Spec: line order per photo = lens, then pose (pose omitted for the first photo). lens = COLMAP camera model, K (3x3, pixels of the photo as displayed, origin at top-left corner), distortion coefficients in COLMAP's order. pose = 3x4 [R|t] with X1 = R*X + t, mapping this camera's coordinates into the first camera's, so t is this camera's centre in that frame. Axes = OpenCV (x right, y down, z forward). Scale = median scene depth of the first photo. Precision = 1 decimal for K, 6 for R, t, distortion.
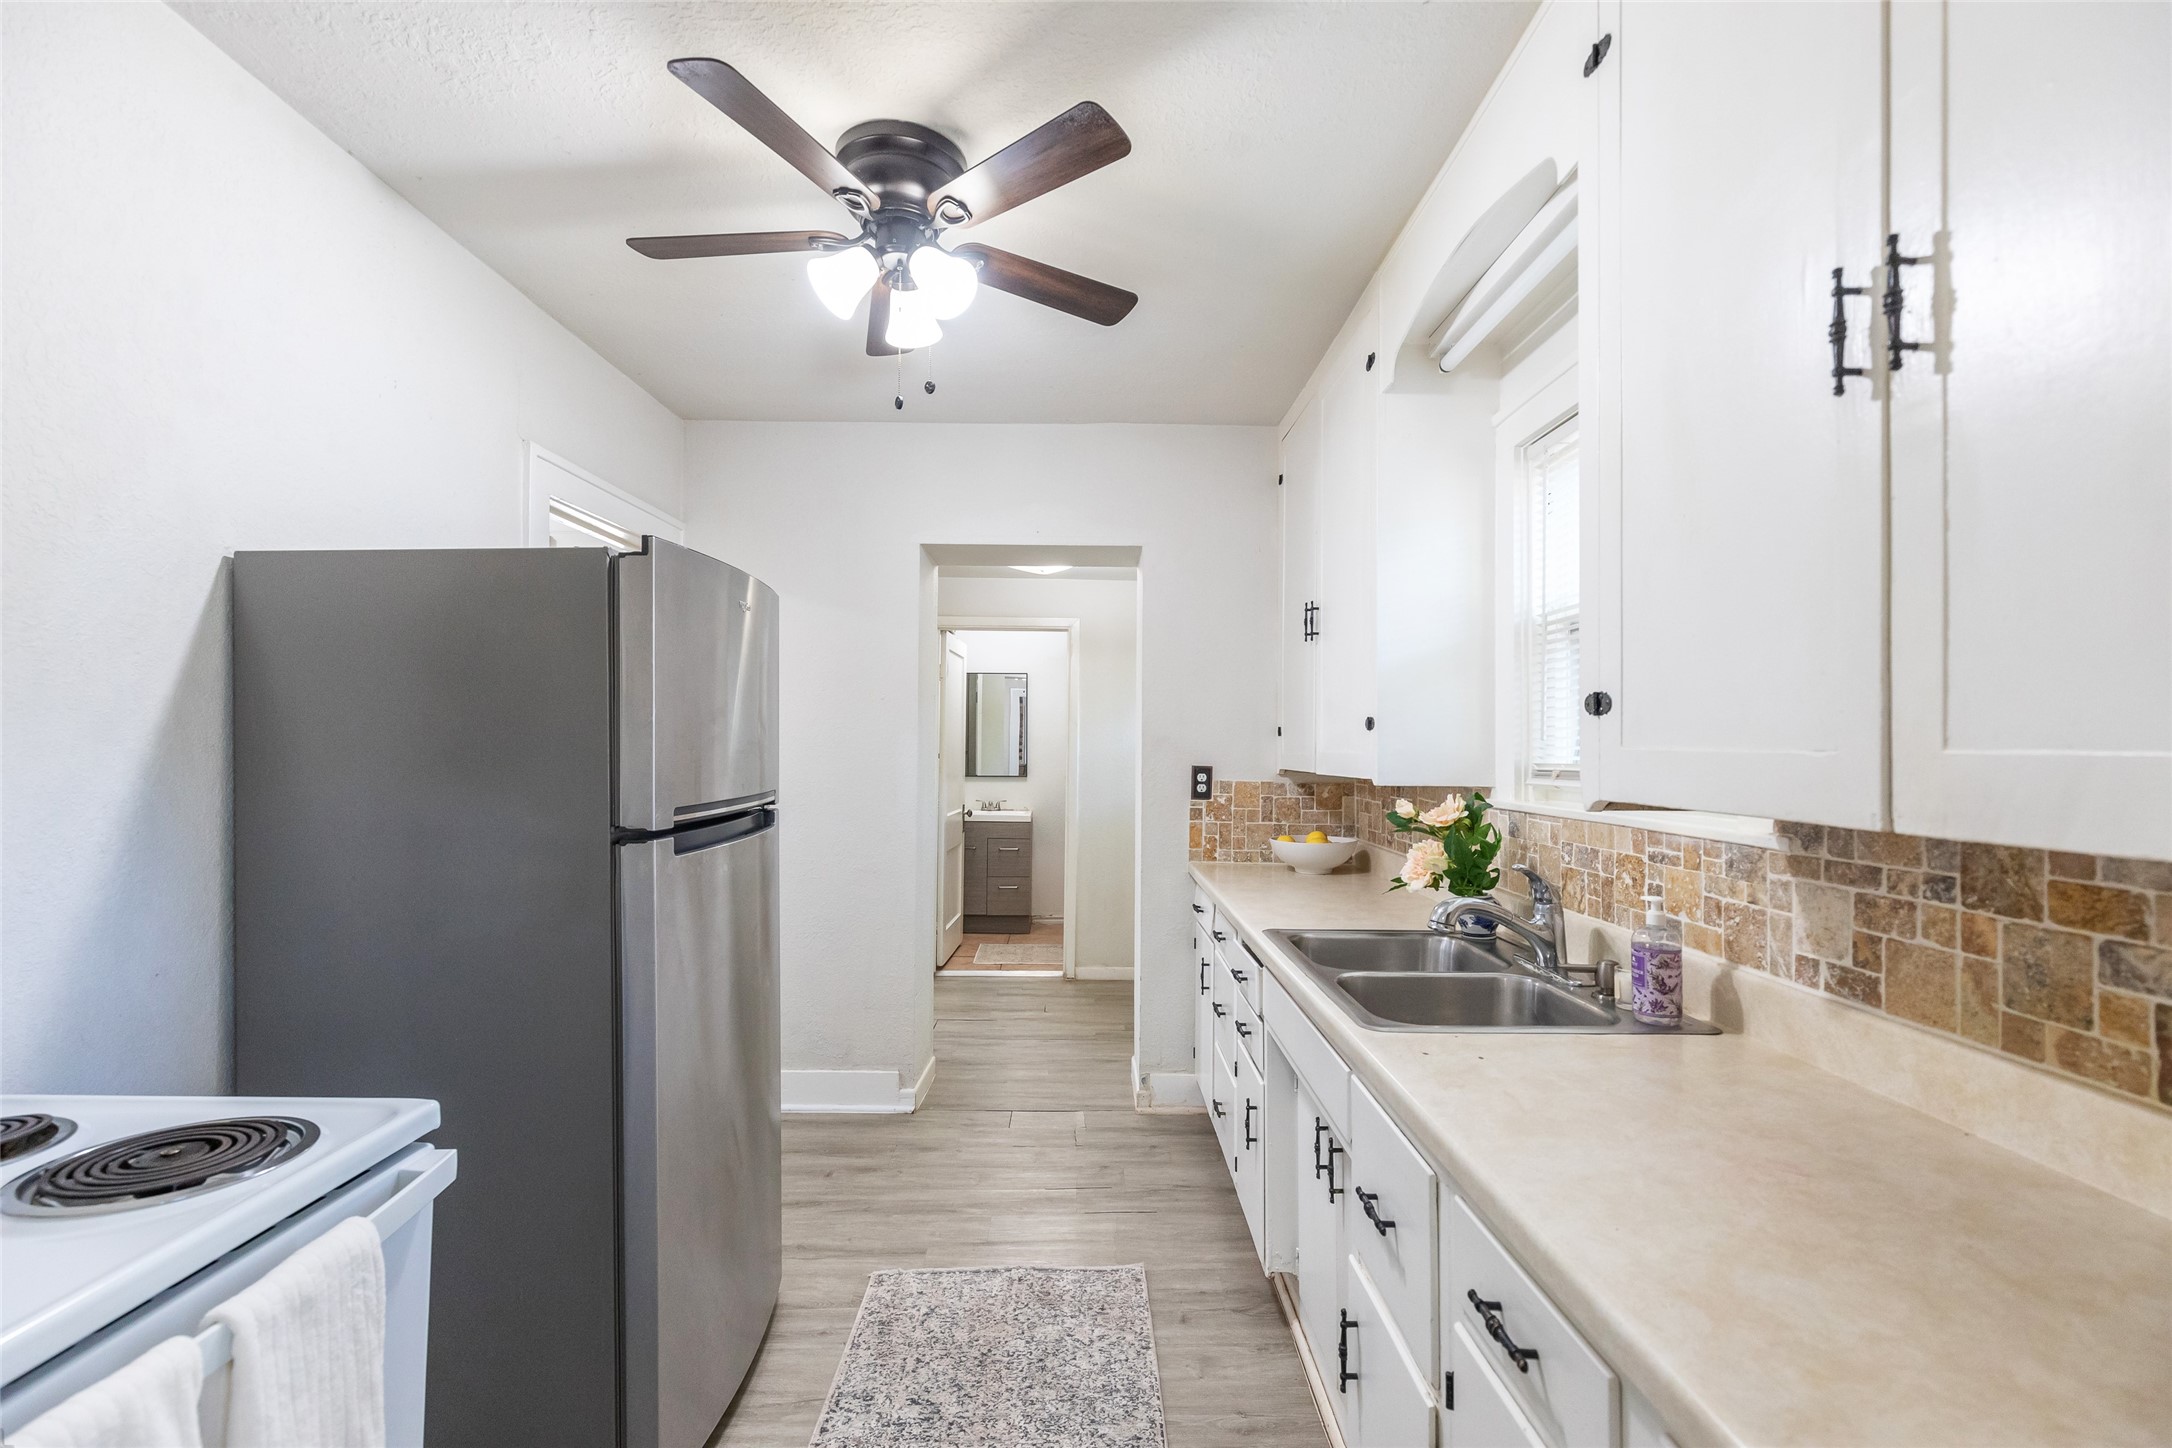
lens RADIAL K [[985.1, 0, 1090.3], [0, 985.1, 724.6], [0, 0, 1]] dist [0.006936, -0.002577]
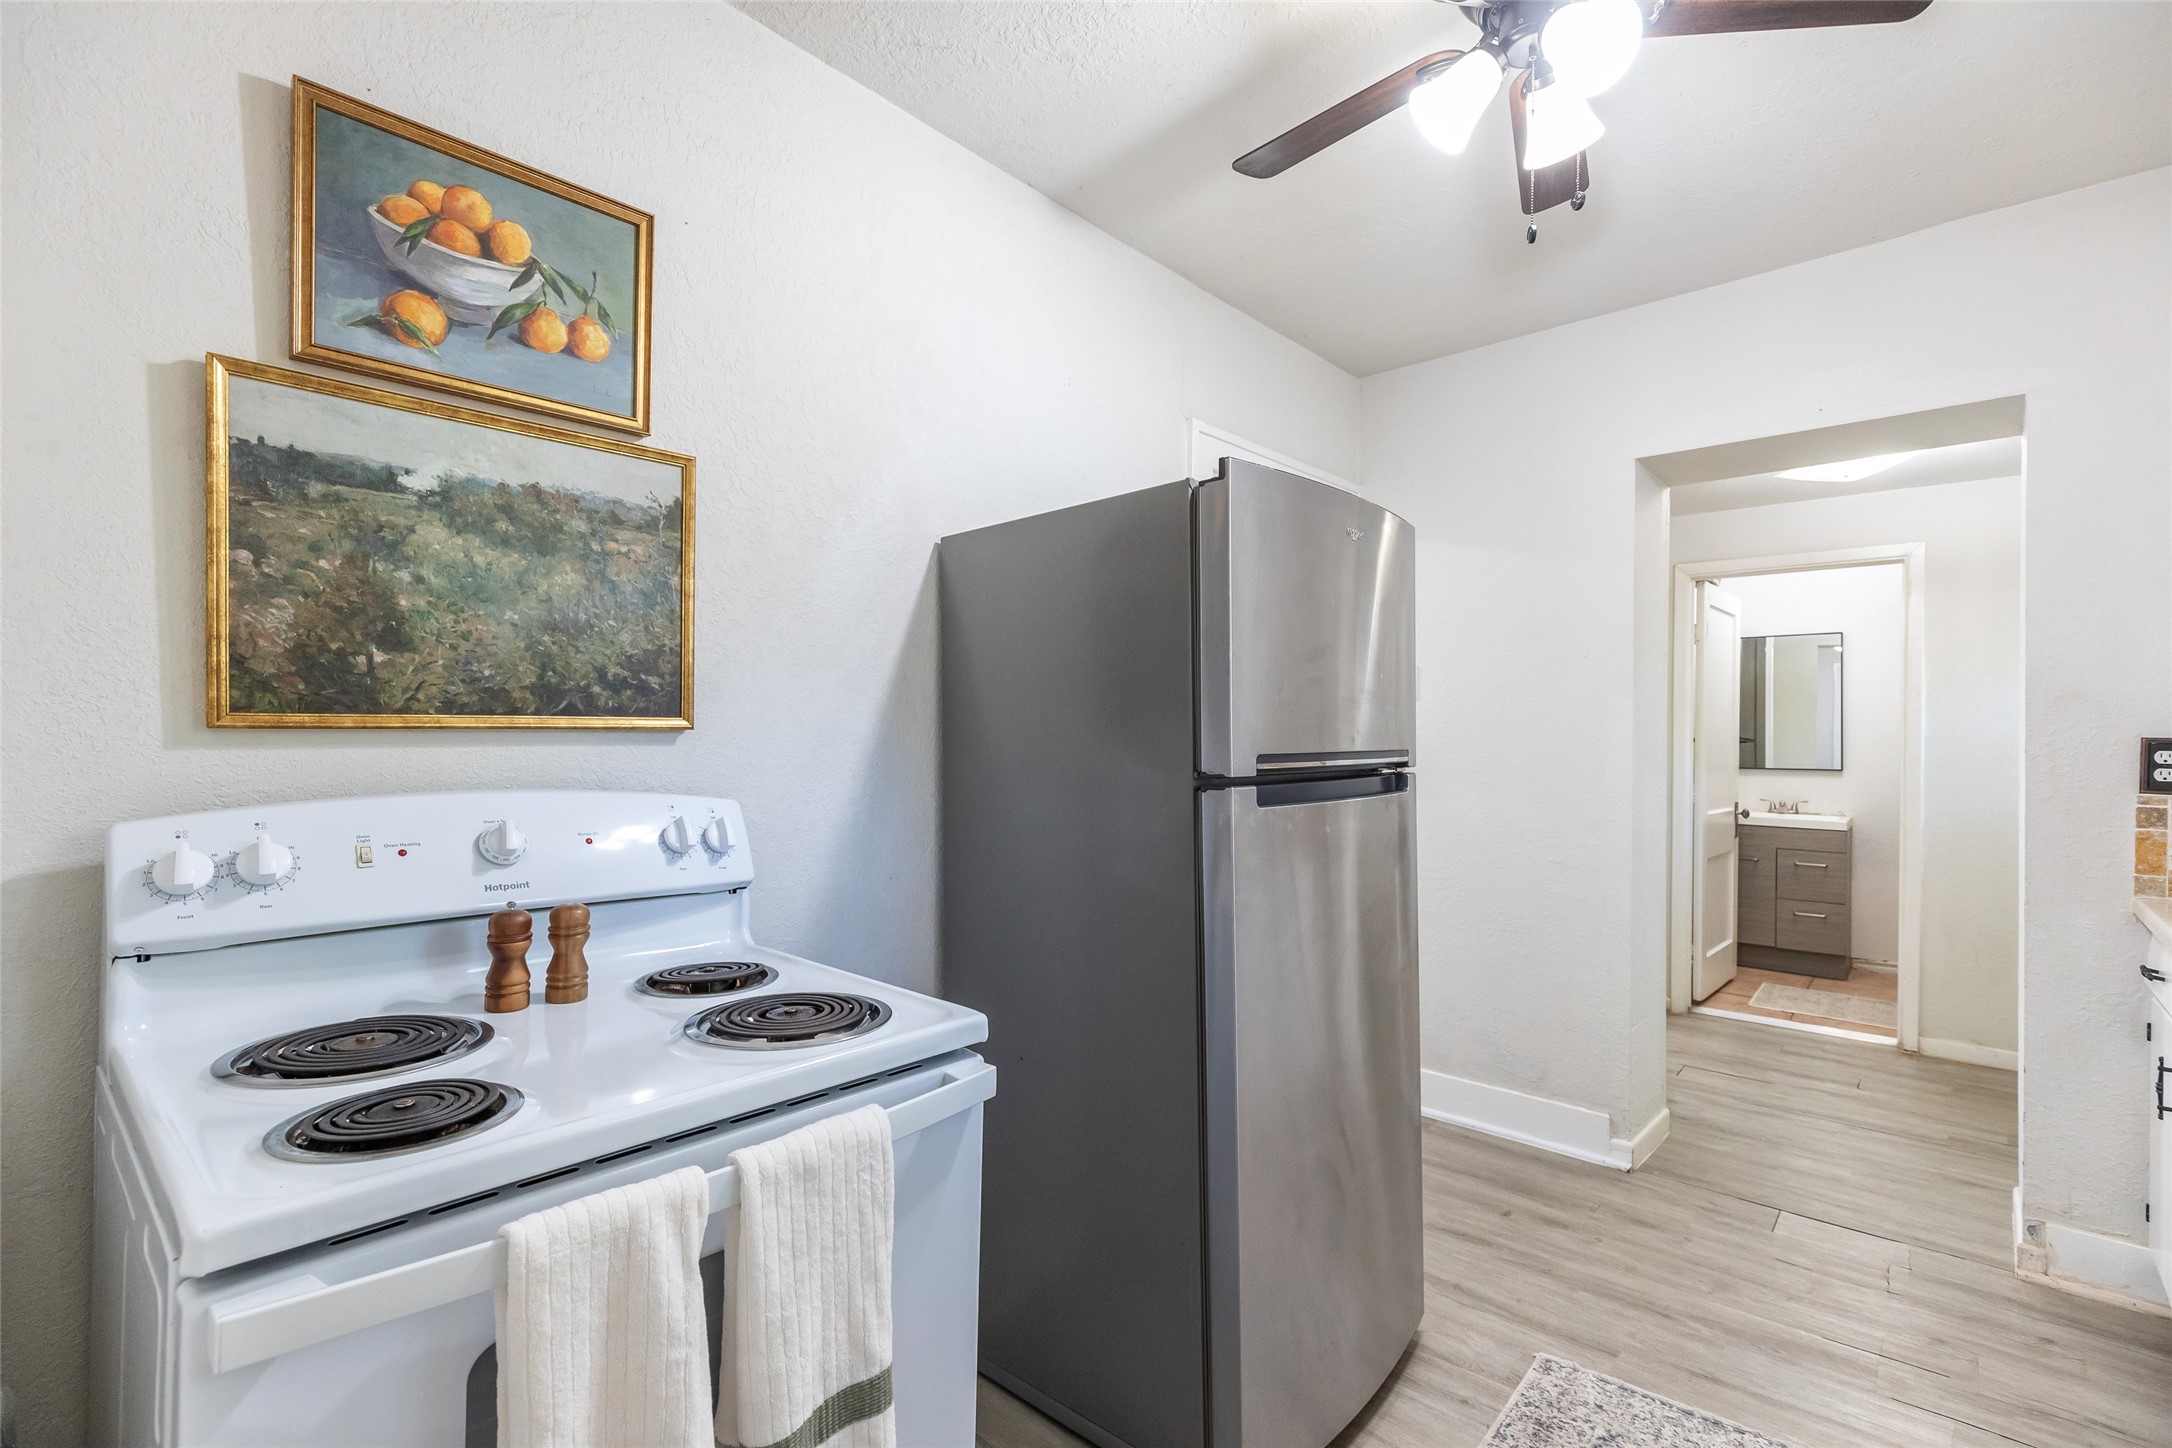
lens RADIAL K [[985.1, 0, 1071.3], [0, 985.1, 730.0], [0, 0, 1]] dist [0.006936, -0.002577]
pose [[0.733089, -0.004524, -0.680118, 0.051921], [0.009562, 0.999948, 0.003656, 0.041878], [0.680066, -0.009183, 0.733093, 0.159909]]
